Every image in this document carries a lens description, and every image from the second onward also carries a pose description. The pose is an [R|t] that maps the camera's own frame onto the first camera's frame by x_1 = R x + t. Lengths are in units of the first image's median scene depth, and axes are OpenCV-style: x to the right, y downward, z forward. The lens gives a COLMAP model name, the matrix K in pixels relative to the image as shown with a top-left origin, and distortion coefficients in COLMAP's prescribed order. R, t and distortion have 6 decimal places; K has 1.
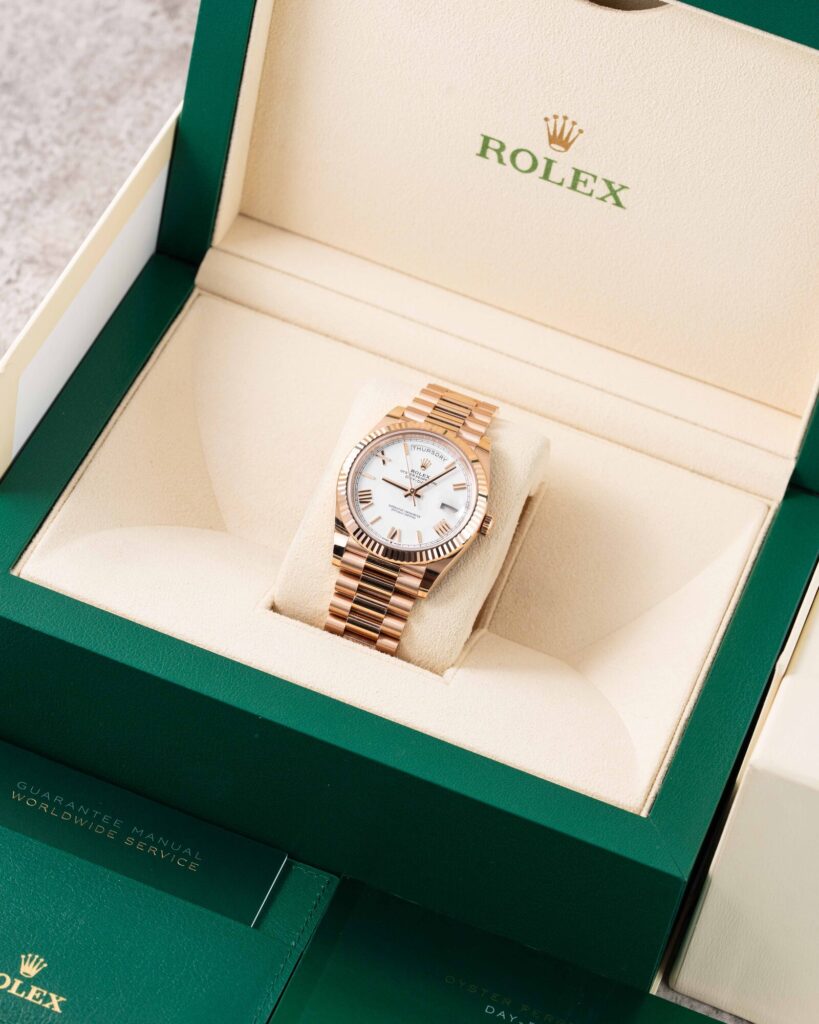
lens RADIAL K [[4364.4, 0, 409.5], [0, 4364.4, 512.0], [0, 0, 1]] dist [0.182323, -0.986369]
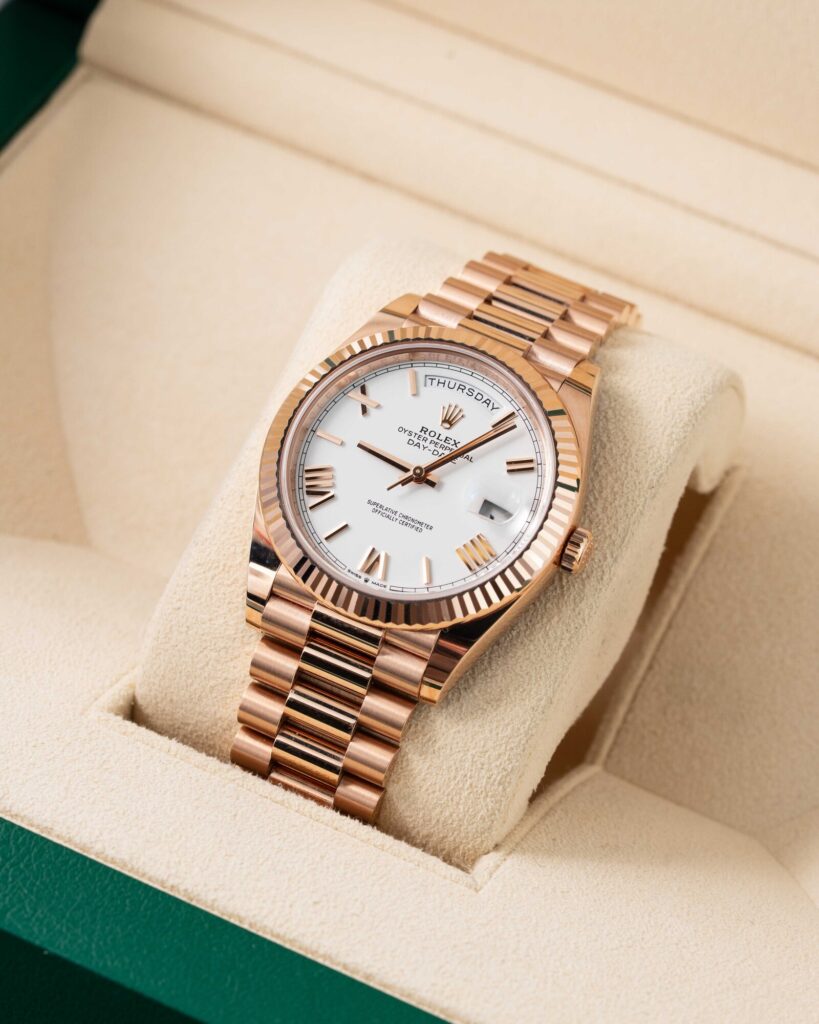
lens RADIAL K [[4364.4, 0, 409.5], [0, 4364.4, 512.0], [0, 0, 1]] dist [0.182323, -0.986369]
pose [[0.989554, 0.030799, -0.140832, 0.065545], [-0.031196, 0.999513, -0.000611, -0.000230], [0.140745, 0.004998, 0.990033, 0.534651]]
